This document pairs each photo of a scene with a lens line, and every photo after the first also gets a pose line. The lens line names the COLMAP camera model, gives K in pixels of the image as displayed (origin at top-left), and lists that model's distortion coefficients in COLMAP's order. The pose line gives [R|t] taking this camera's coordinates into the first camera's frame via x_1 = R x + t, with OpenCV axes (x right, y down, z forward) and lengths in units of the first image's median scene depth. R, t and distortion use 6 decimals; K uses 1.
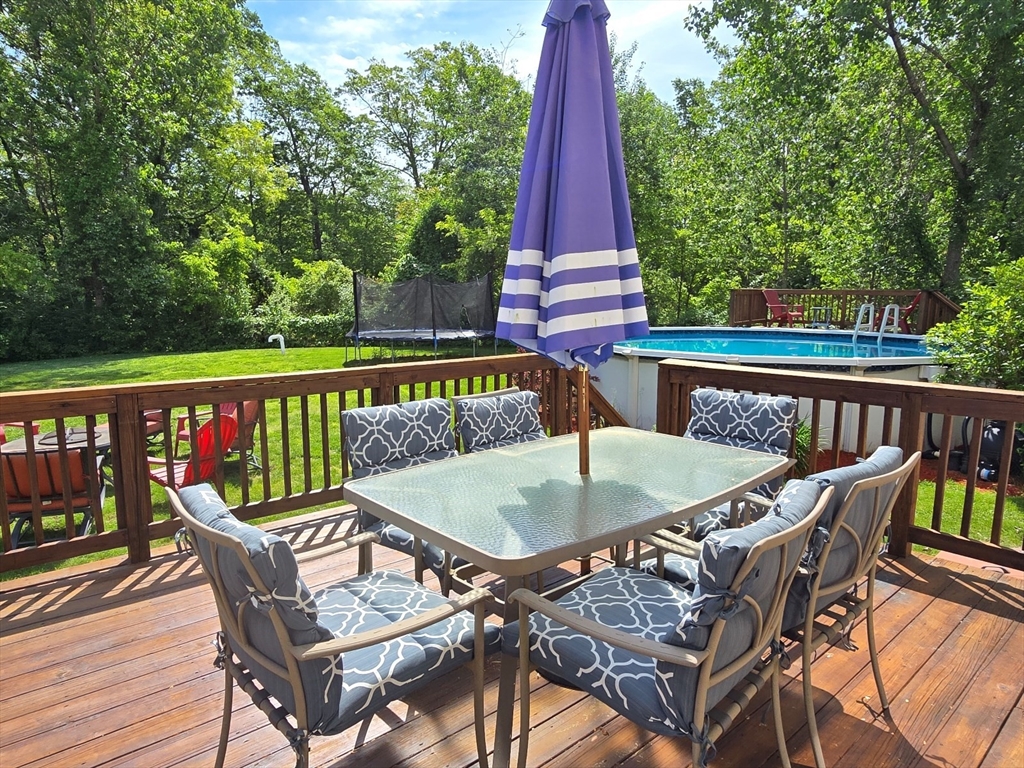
lens RADIAL K [[620.8, 0, 513.5], [0, 620.8, 391.0], [0, 0, 1]] dist [-0.000251, -0.000909]
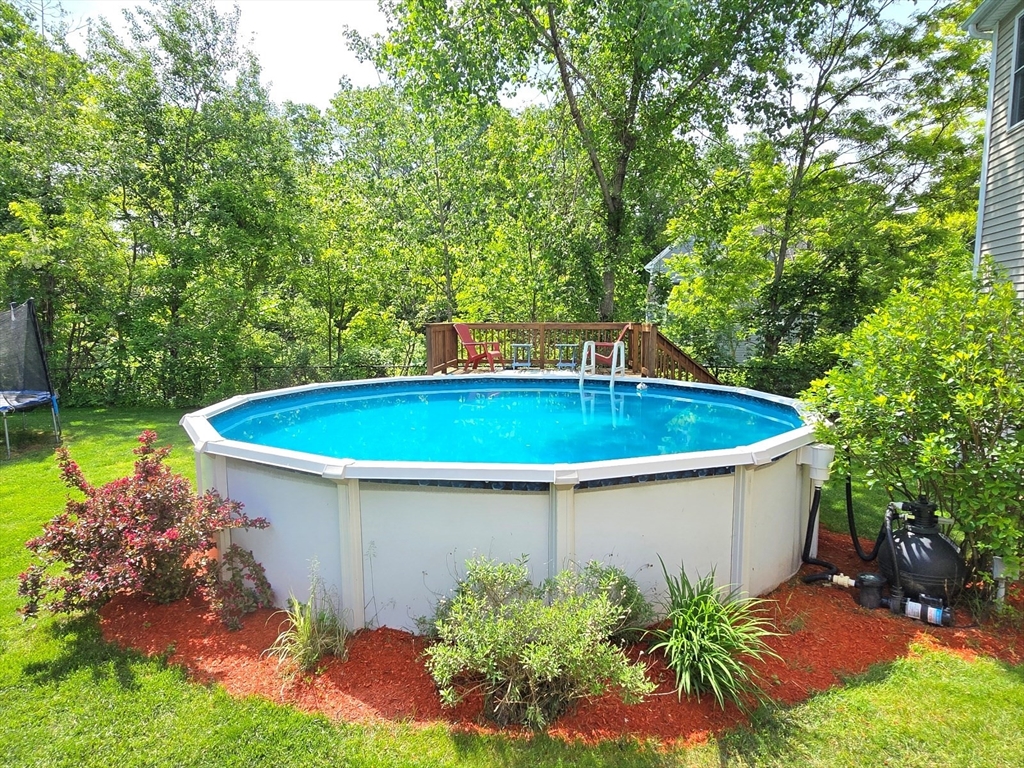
lens RADIAL K [[602.4, 0, 512.0], [0, 602.4, 384.0], [0, 0, 1]] dist [-0.003020, 0.000573]
pose [[0.831048, -0.070642, 0.551697, 0.026852], [0.099007, 0.994849, -0.021753, -0.057744], [-0.547318, 0.072700, 0.833761, 0.296064]]
